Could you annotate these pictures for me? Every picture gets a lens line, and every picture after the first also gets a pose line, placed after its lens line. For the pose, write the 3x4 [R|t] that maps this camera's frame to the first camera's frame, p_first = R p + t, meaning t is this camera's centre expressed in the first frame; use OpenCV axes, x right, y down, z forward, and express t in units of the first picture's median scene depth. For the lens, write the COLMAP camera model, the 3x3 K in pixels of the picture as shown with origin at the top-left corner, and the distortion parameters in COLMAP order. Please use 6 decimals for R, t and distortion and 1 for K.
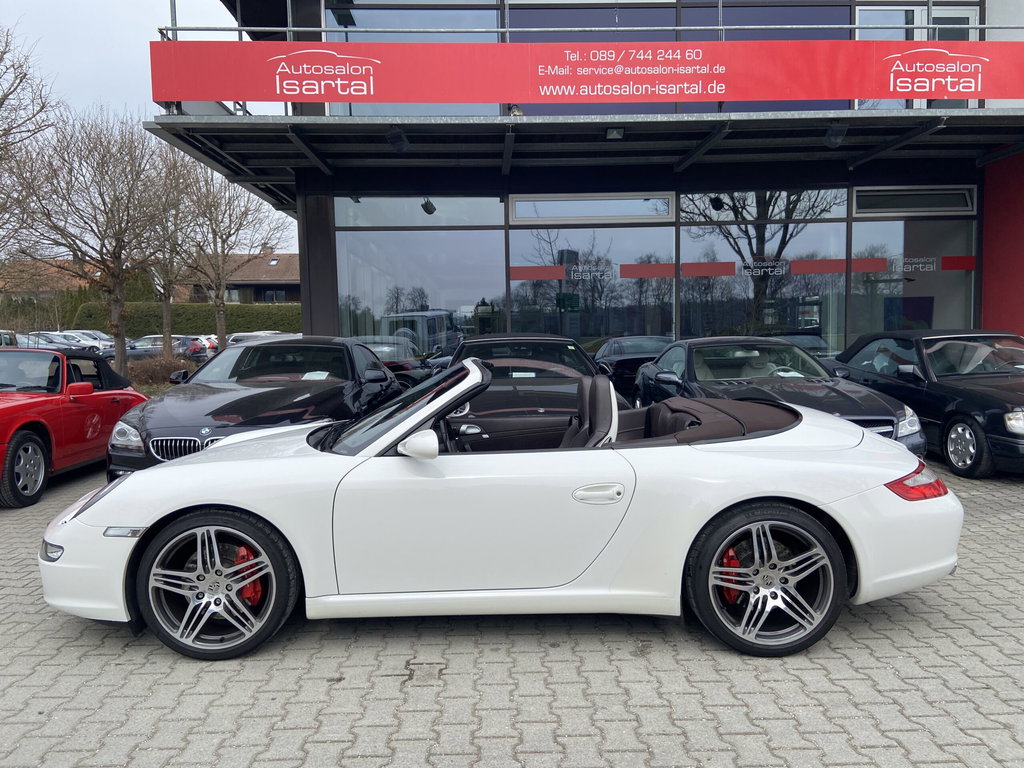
lens RADIAL K [[779.9, 0, 512.0], [0, 779.9, 384.0], [0, 0, 1]] dist [0.099673, -0.134659]
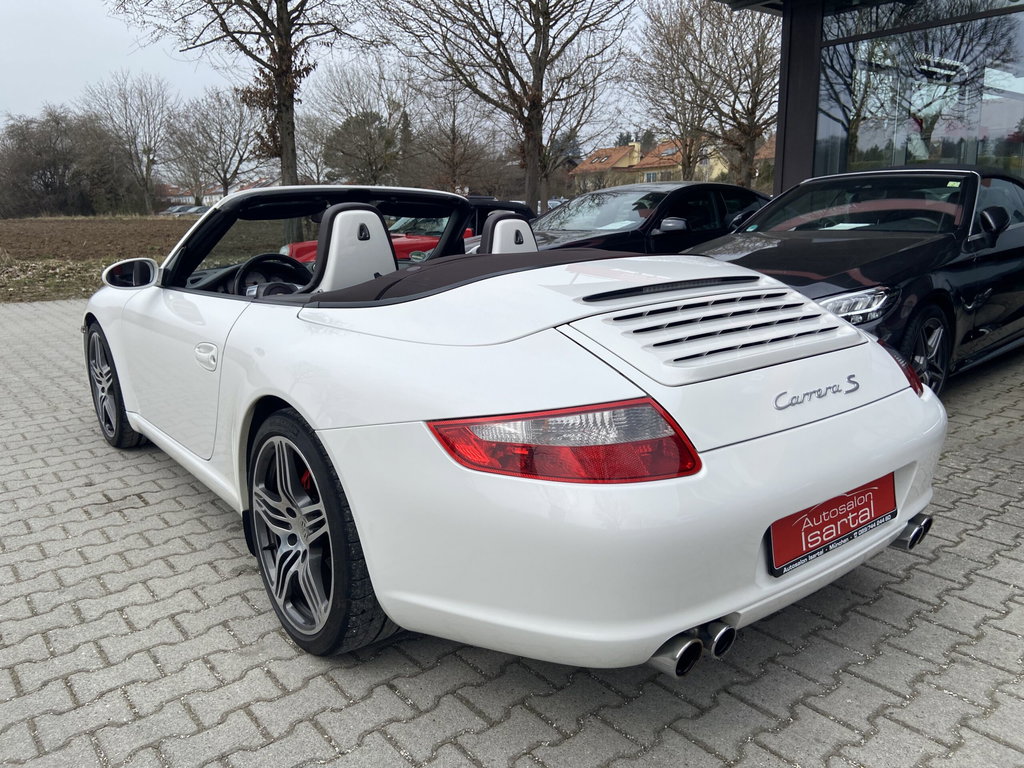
lens RADIAL K [[779.9, 0, 512.0], [0, 779.9, 384.0], [0, 0, 1]] dist [0.099673, -0.134659]
pose [[0.615206, 0.176691, -0.768311, 0.929357], [-0.046592, 0.981006, 0.188298, 0.009869], [0.786988, -0.080045, 0.611753, 0.797690]]
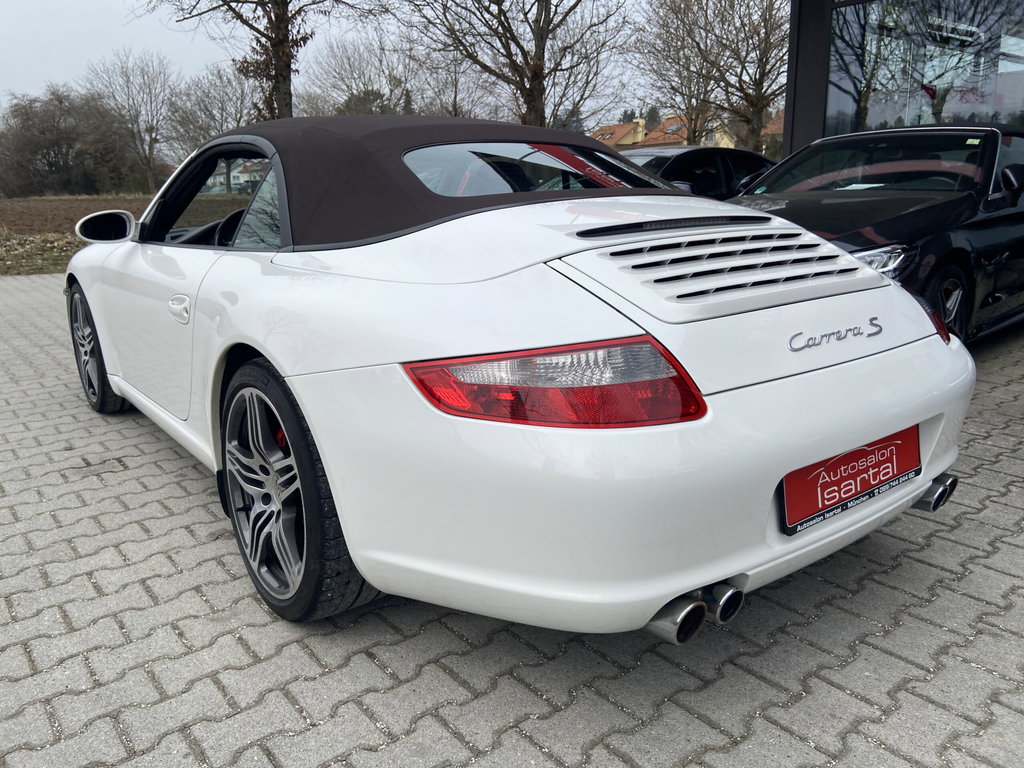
lens RADIAL K [[781.3, 0, 499.1], [0, 781.3, 378.9], [0, 0, 1]] dist [0.093541, -0.121869]
pose [[0.599779, 0.191615, -0.776884, 0.903559], [-0.043276, 0.977251, 0.207624, 0.042536], [0.798995, -0.090909, 0.594427, 0.833435]]
